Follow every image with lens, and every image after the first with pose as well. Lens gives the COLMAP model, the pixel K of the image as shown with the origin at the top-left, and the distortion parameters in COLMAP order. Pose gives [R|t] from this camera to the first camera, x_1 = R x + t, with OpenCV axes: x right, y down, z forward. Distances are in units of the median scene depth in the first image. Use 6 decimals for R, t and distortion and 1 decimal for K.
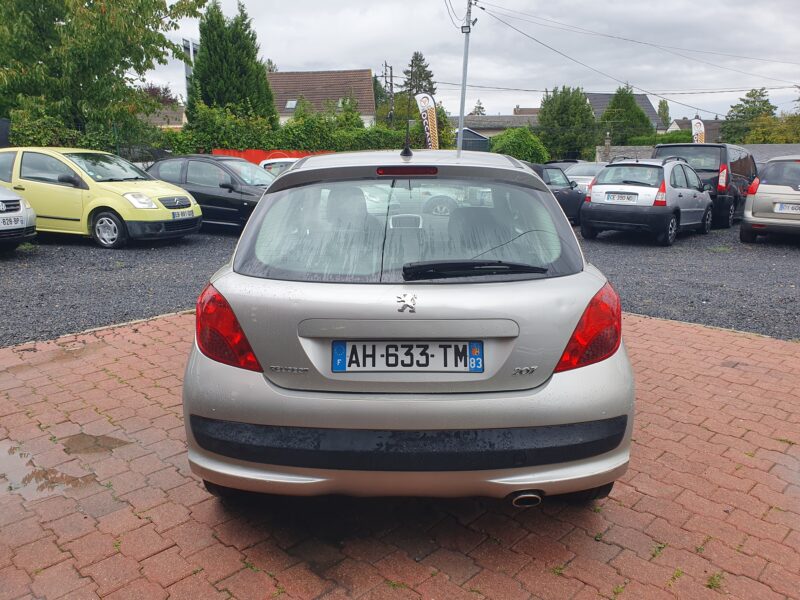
lens RADIAL K [[623.7, 0, 398.7], [0, 623.7, 301.7], [0, 0, 1]] dist [0.057471, -0.029162]
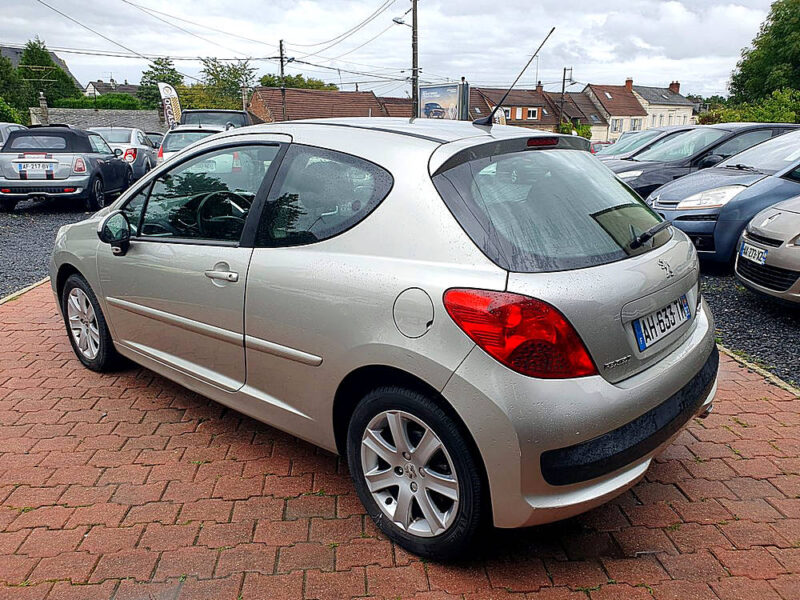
lens RADIAL K [[623.7, 0, 398.7], [0, 623.7, 298.4], [0, 0, 1]] dist [0.057471, -0.029162]
pose [[0.658971, -0.203334, 0.724163, -0.150802], [0.168391, 0.978212, 0.121435, -0.021954], [-0.733077, 0.041920, 0.678853, 0.086698]]
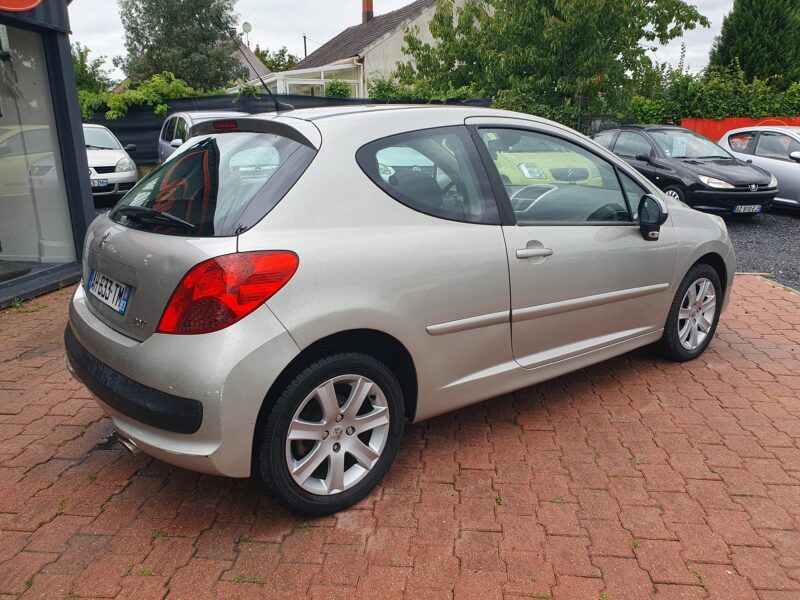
lens RADIAL K [[623.7, 0, 395.5], [0, 623.7, 305.6], [0, 0, 1]] dist [0.057471, -0.029162]
pose [[0.642842, 0.200895, -0.739185, 0.171732], [-0.169758, 0.978364, 0.118266, -0.015113], [0.746951, 0.049456, 0.663037, 0.091445]]
